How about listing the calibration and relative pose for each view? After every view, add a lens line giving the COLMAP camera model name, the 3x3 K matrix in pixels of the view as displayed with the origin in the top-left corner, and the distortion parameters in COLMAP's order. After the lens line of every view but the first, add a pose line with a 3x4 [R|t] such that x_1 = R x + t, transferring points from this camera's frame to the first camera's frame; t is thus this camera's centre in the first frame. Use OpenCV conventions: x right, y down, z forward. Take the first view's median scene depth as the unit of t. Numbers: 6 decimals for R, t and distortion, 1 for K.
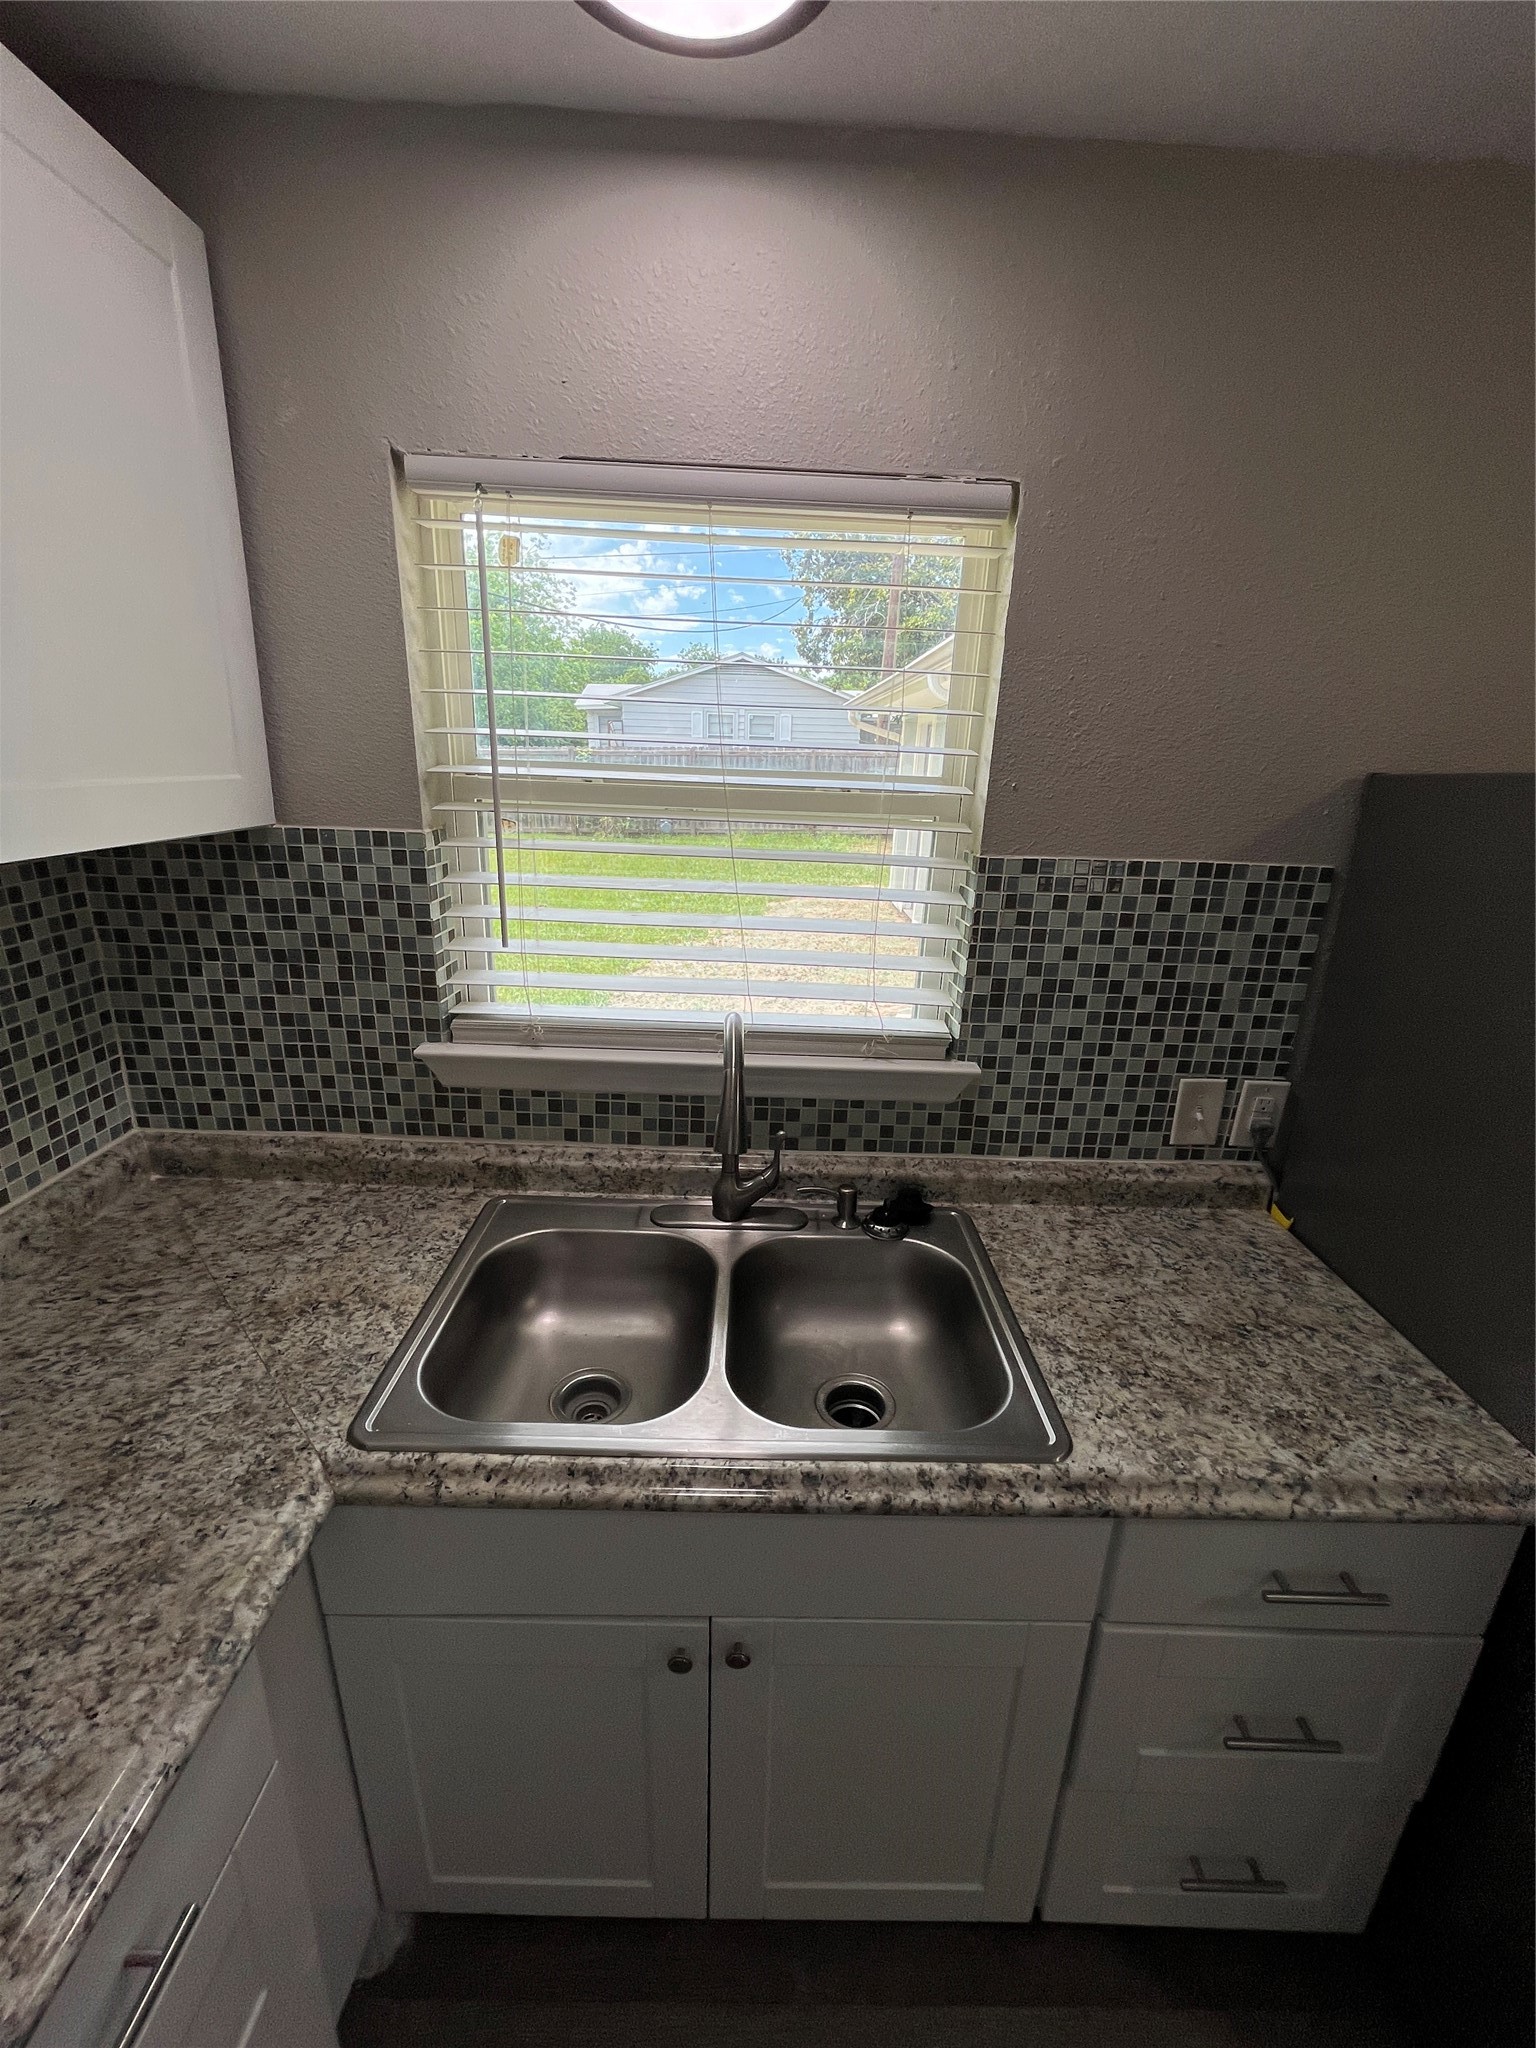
lens RADIAL K [[825.6, 0, 765.1], [0, 825.6, 1027.0], [0, 0, 1]] dist [-0.002095, -0.000455]
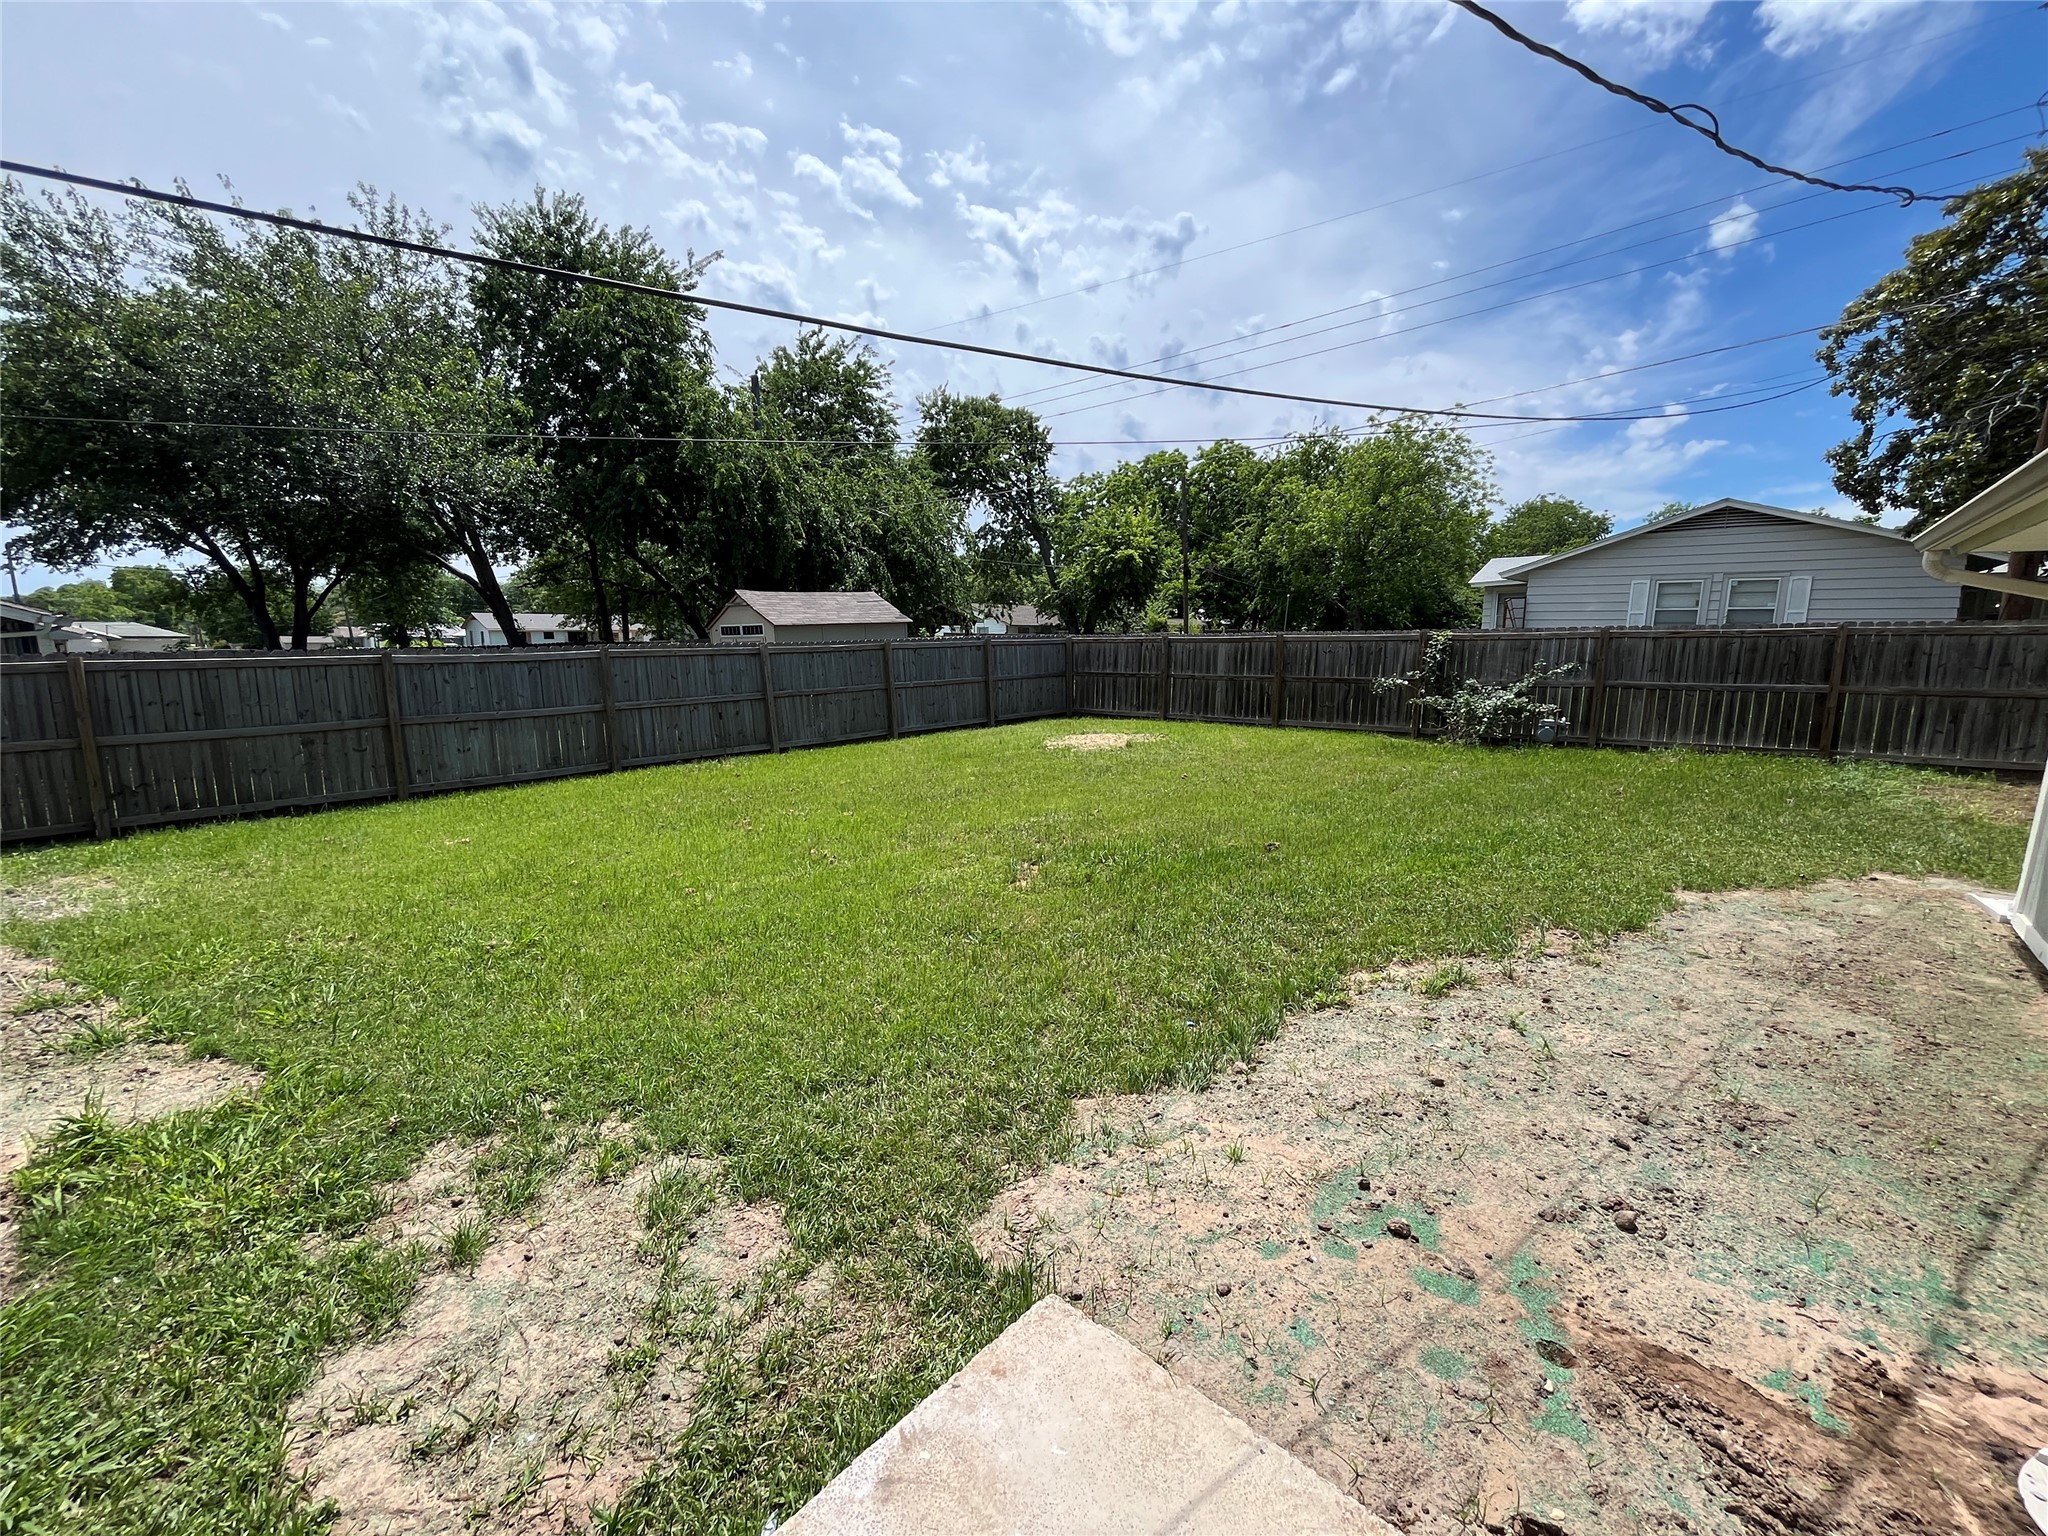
lens RADIAL K [[825.6, 0, 1024.0], [0, 825.6, 768.0], [0, 0, 1]] dist [-0.002095, -0.000455]
pose [[0.735295, 0.084269, -0.672488, 0.023543], [-0.193651, 0.976997, -0.089310, -0.037596], [0.649492, 0.195897, 0.734700, 0.110960]]
